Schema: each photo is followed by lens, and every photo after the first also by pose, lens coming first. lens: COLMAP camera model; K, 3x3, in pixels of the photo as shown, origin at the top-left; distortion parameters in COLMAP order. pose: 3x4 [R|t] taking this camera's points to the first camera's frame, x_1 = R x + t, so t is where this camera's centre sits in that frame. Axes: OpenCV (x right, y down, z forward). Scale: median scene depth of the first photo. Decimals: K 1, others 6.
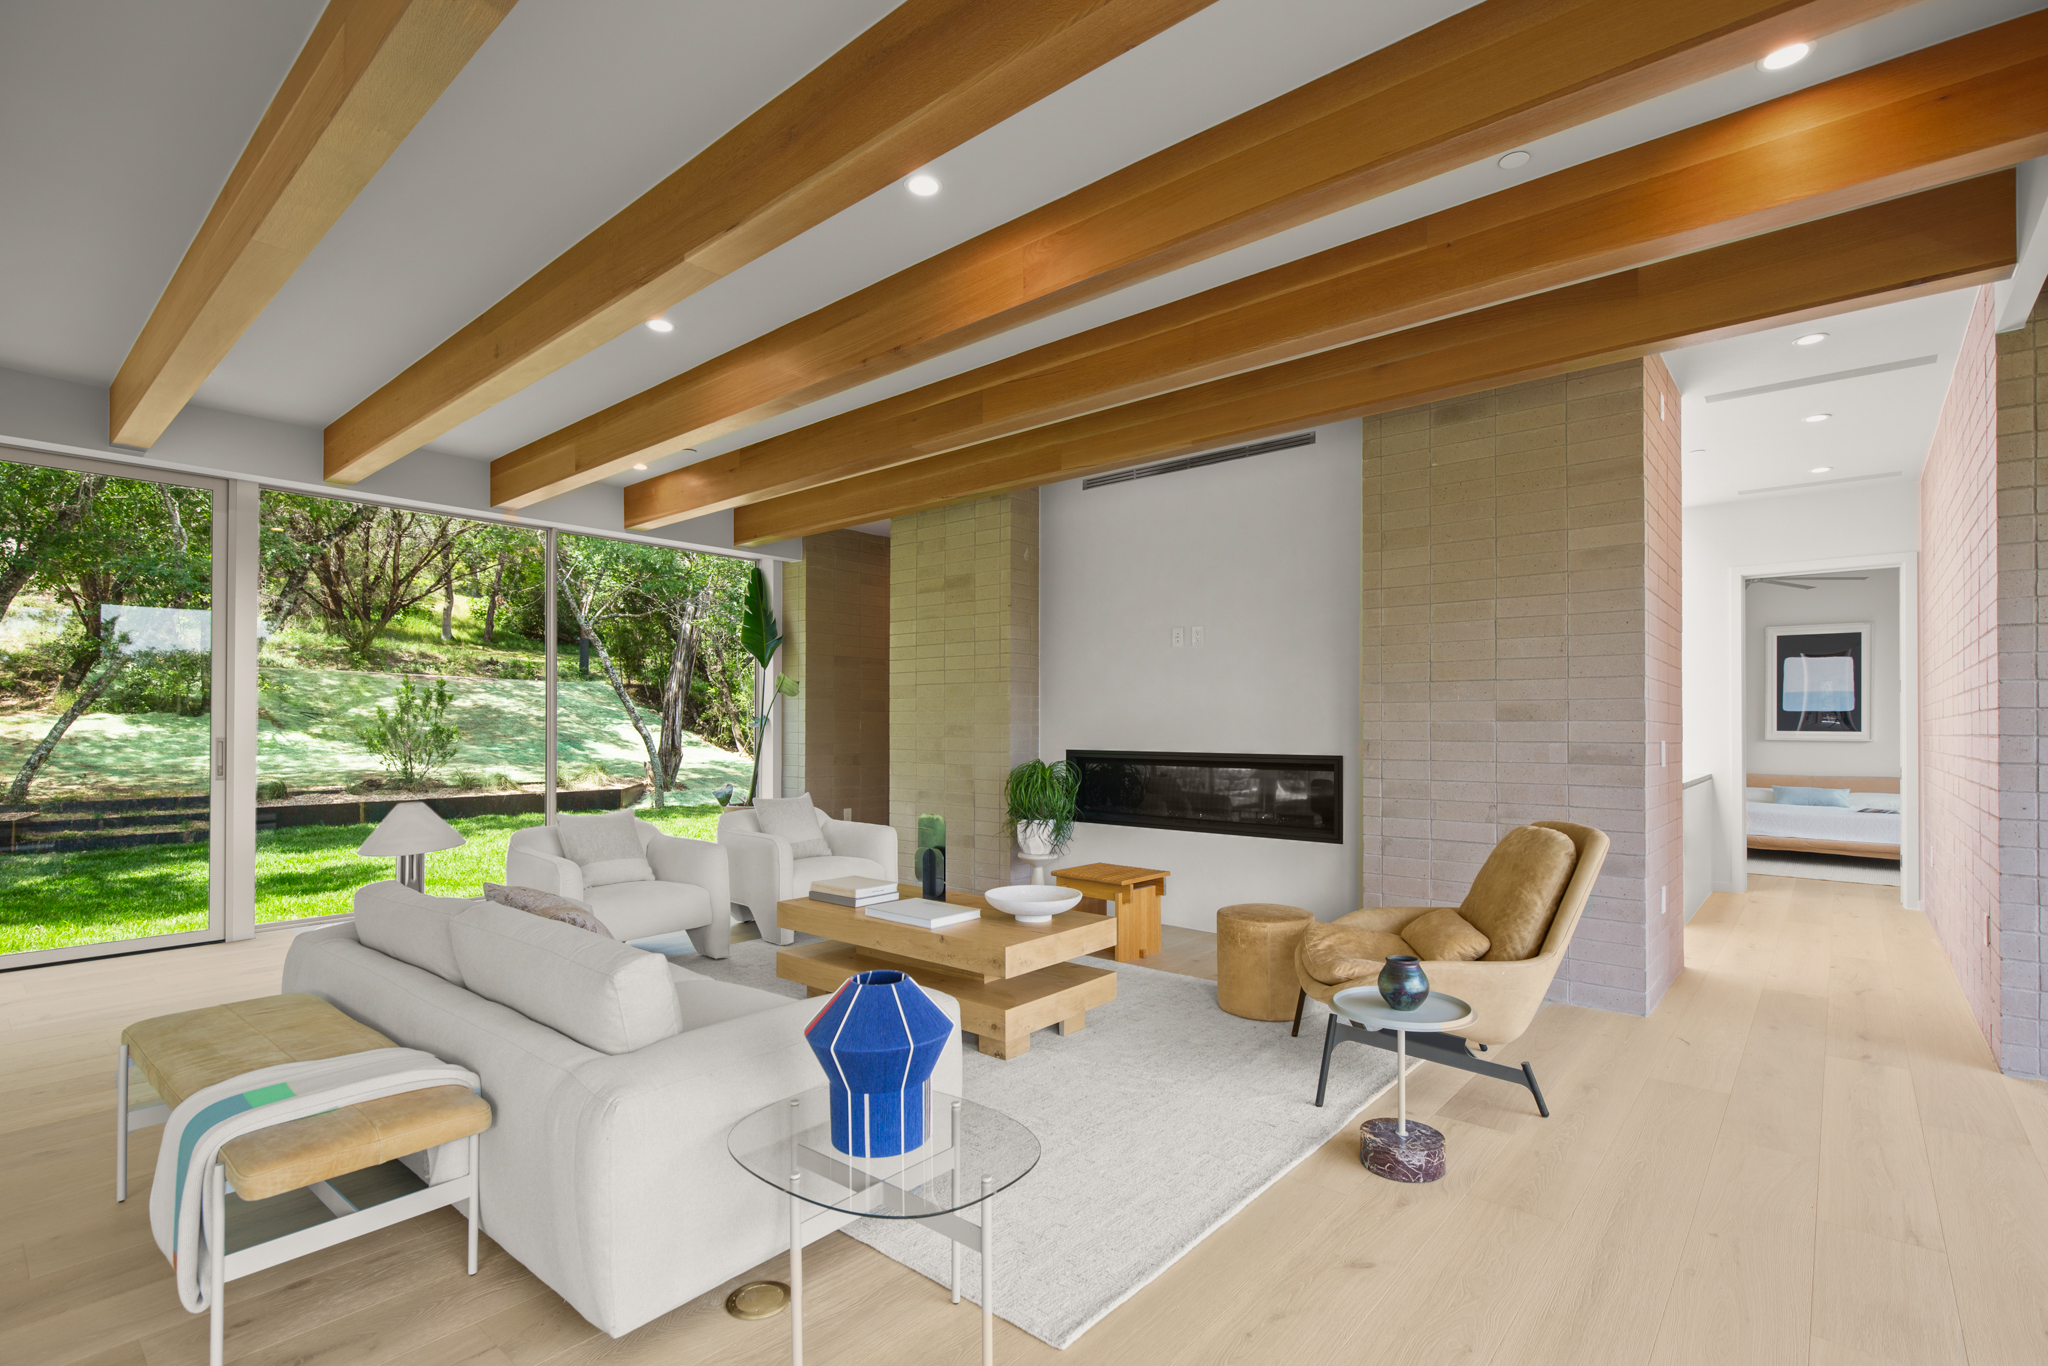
lens RADIAL K [[943.0, 0, 1026.8], [0, 943.0, 735.2], [0, 0, 1]] dist [-0.000938, -0.000057]
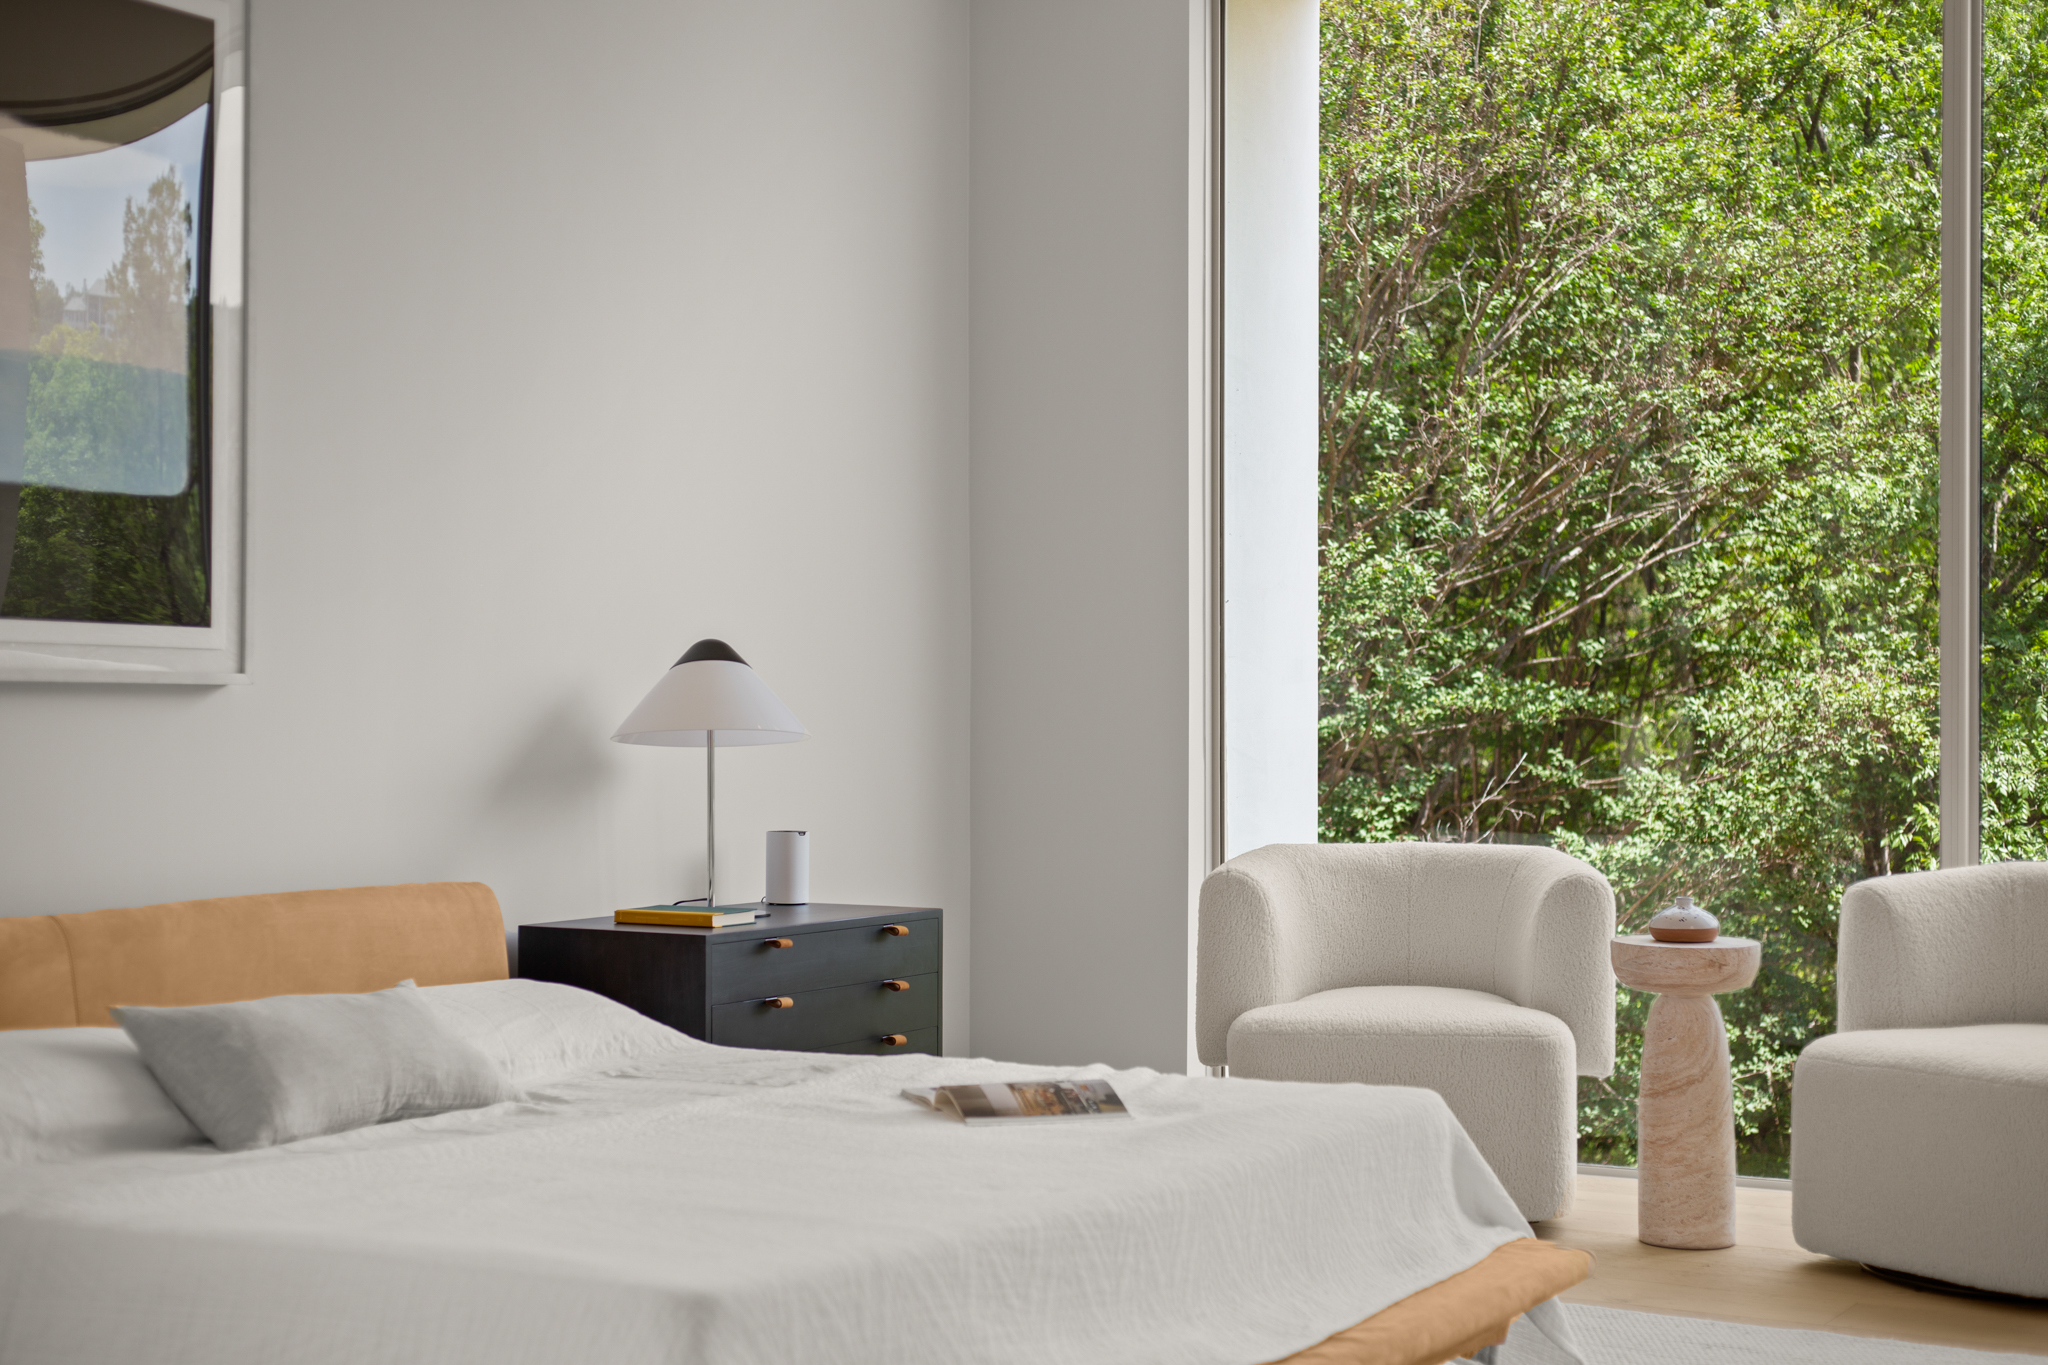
lens RADIAL K [[3045.9, 0, 1022.5], [0, 3045.9, 686.4], [0, 0, 1]] dist [0.012147, 0.000000]
pose [[-0.180492, 0.004208, 0.983567, 0.329167], [-0.008934, 0.999943, -0.005918, 0.007535], [-0.983536, -0.009855, -0.180444, 0.922863]]
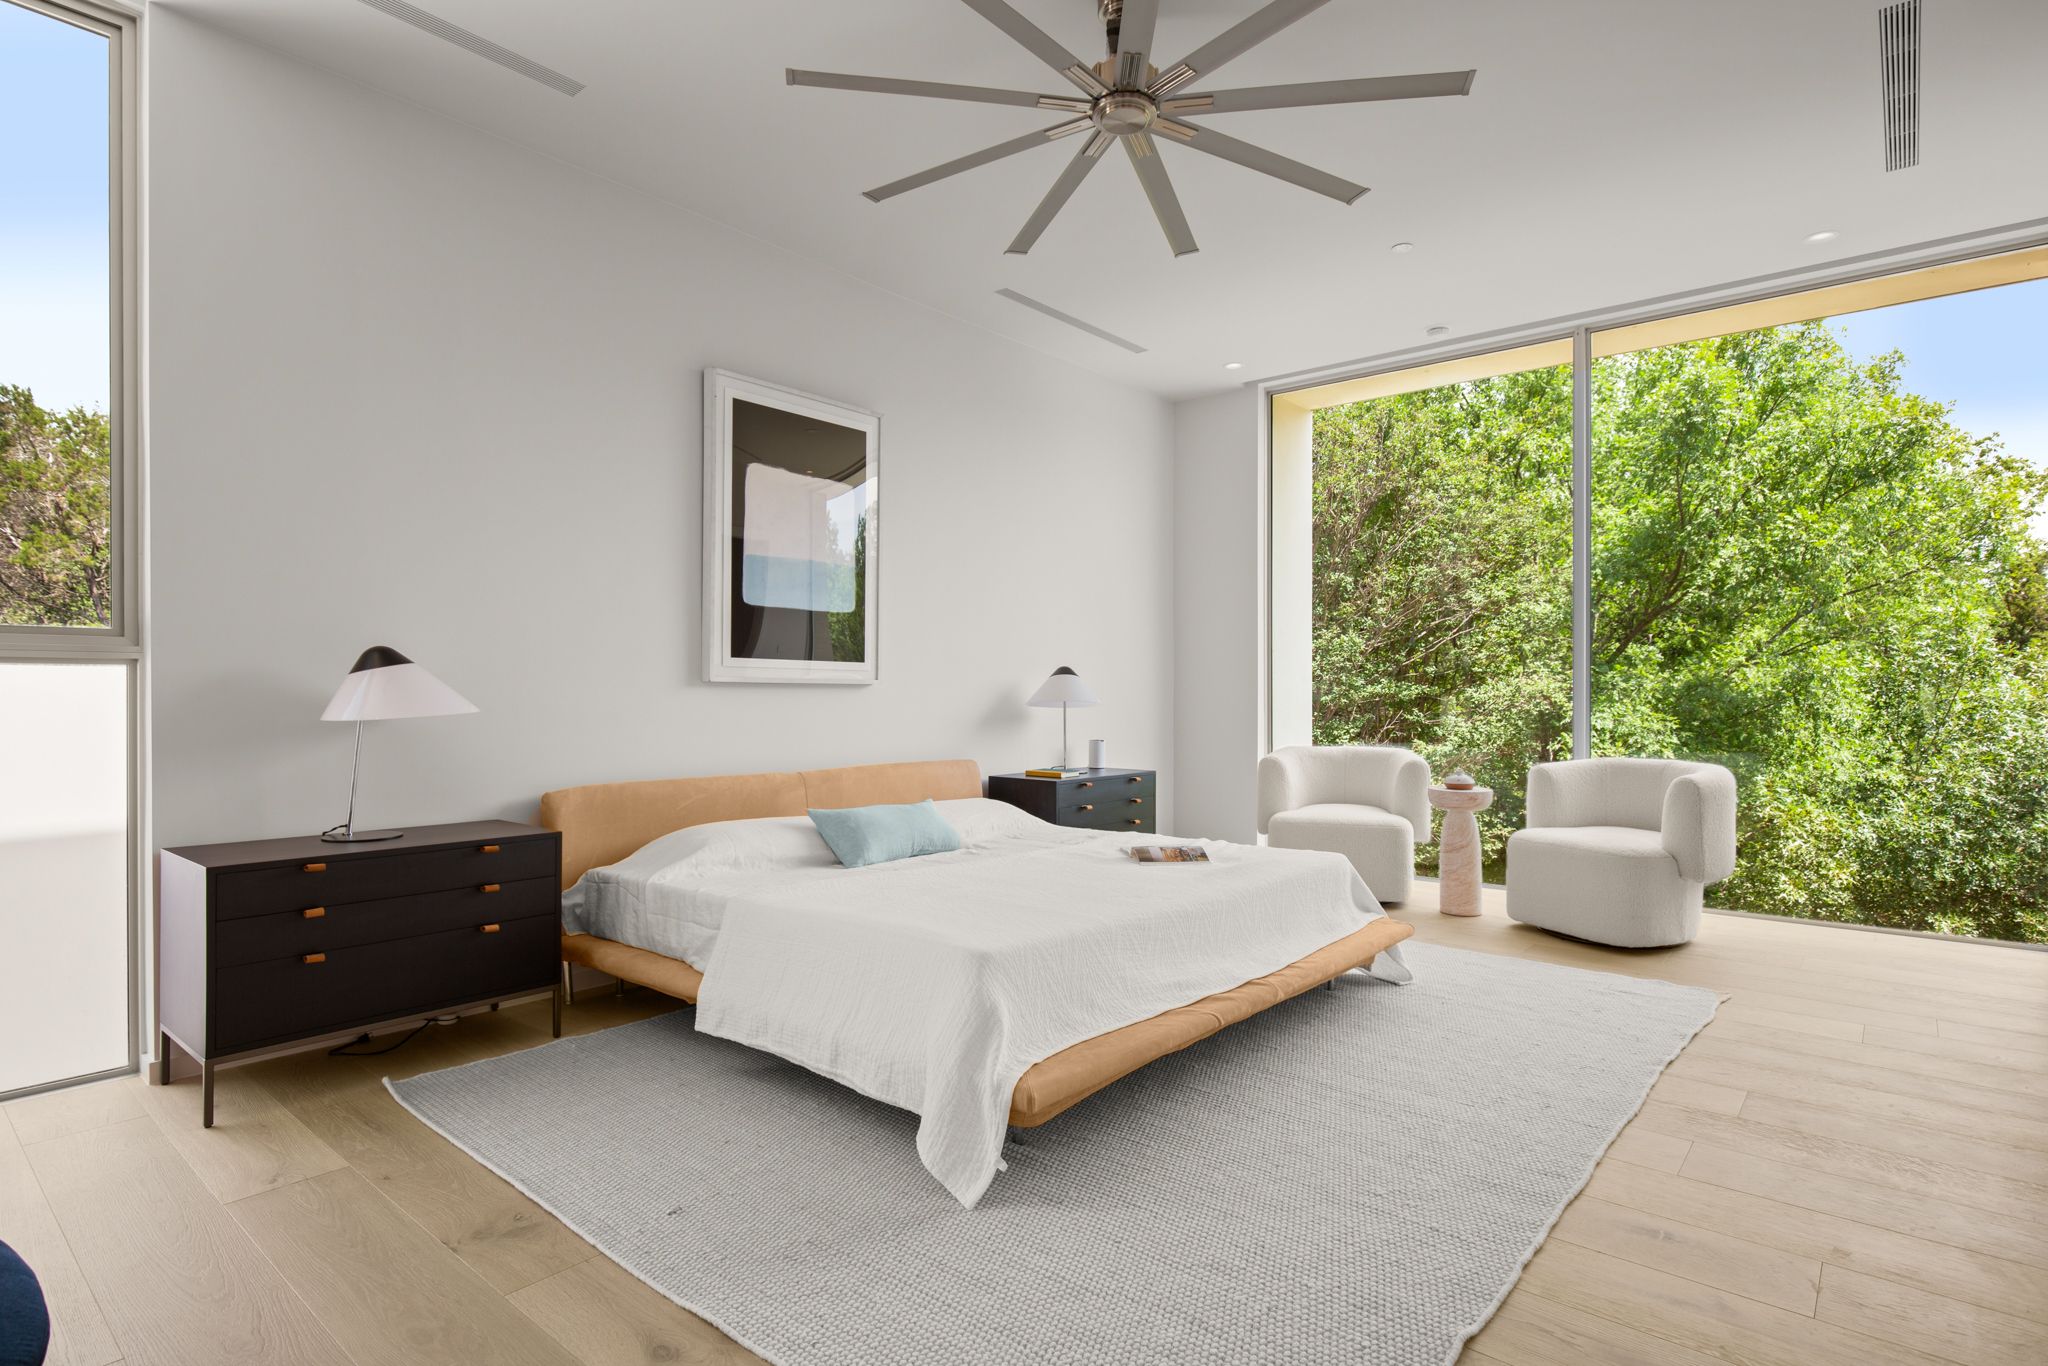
lens RADIAL K [[1059.5, 0, 1029.9], [0, 1059.5, 681.0], [0, 0, 1]] dist [-0.000137, 0.000355]
pose [[0.000063, 0.008749, 0.999962, 0.388860], [-0.007623, 0.999933, -0.008748, 0.007520], [-0.999971, -0.007622, 0.000130, 0.891819]]
